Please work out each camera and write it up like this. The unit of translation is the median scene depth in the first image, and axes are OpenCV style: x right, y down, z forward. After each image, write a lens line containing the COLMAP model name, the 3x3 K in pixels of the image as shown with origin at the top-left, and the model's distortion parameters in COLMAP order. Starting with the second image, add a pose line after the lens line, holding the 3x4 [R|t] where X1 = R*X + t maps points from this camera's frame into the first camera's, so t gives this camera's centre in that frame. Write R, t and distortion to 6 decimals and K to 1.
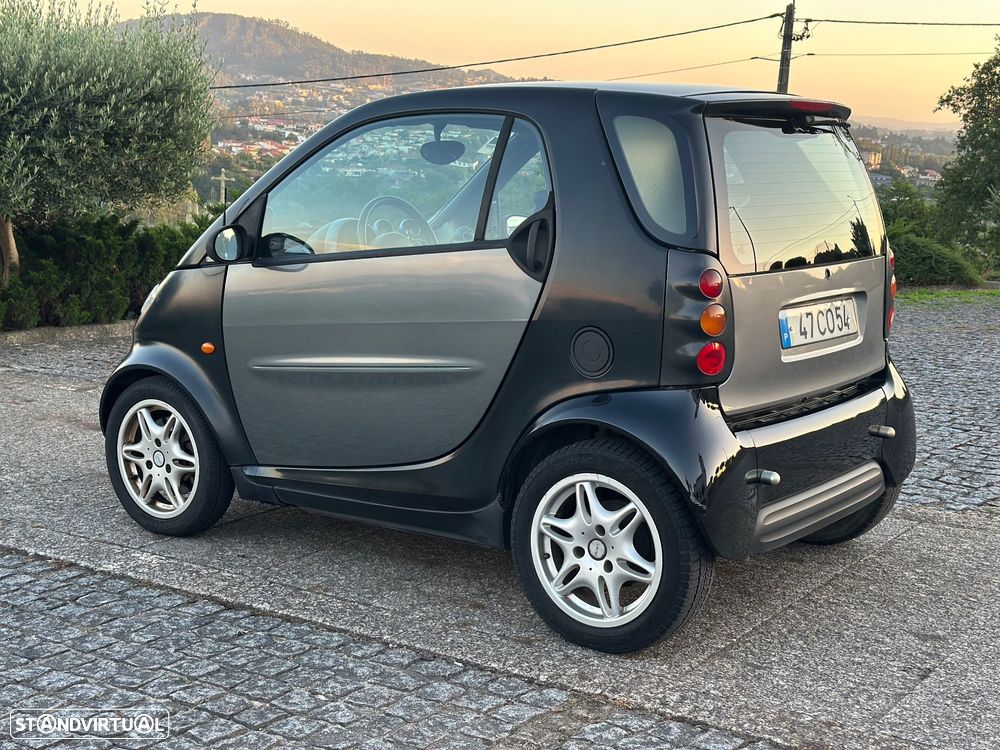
lens RADIAL K [[1388.0, 0, 504.1], [0, 1388.0, 380.6], [0, 0, 1]] dist [0.210204, -0.511818]
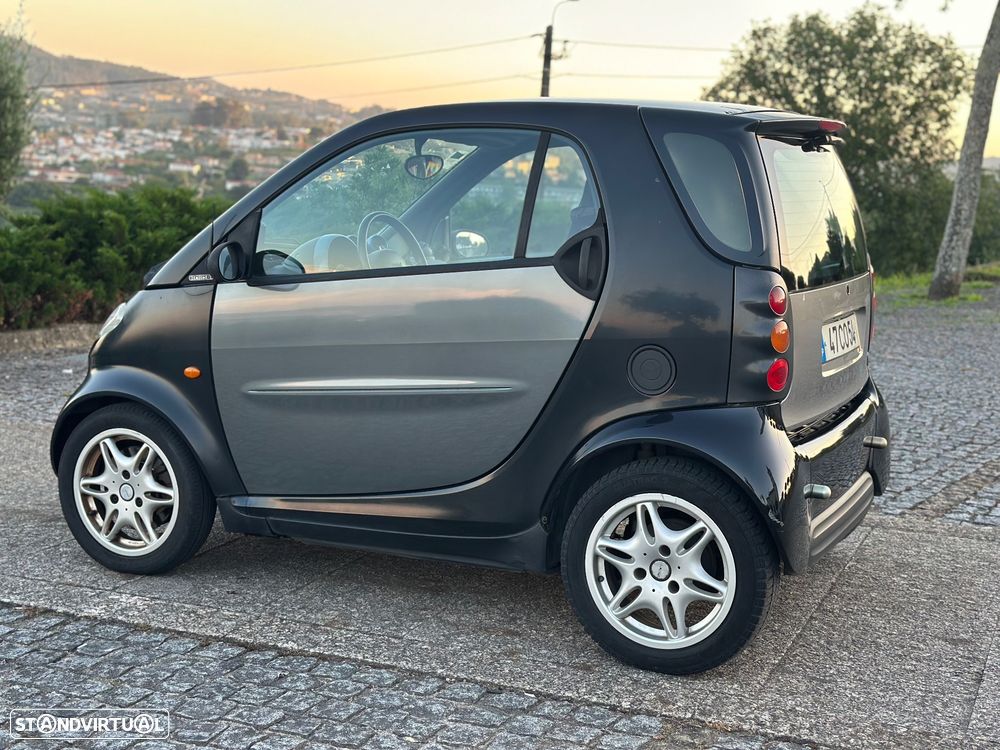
lens RADIAL K [[1386.1, 0, 500.0], [0, 1386.1, 375.0], [0, 0, 1]] dist [0.217444, -0.484365]
pose [[0.981977, -0.018369, 0.188106, -0.216770], [0.020741, 0.999728, -0.010650, -0.008486], [-0.187859, 0.014359, 0.982091, 0.045877]]
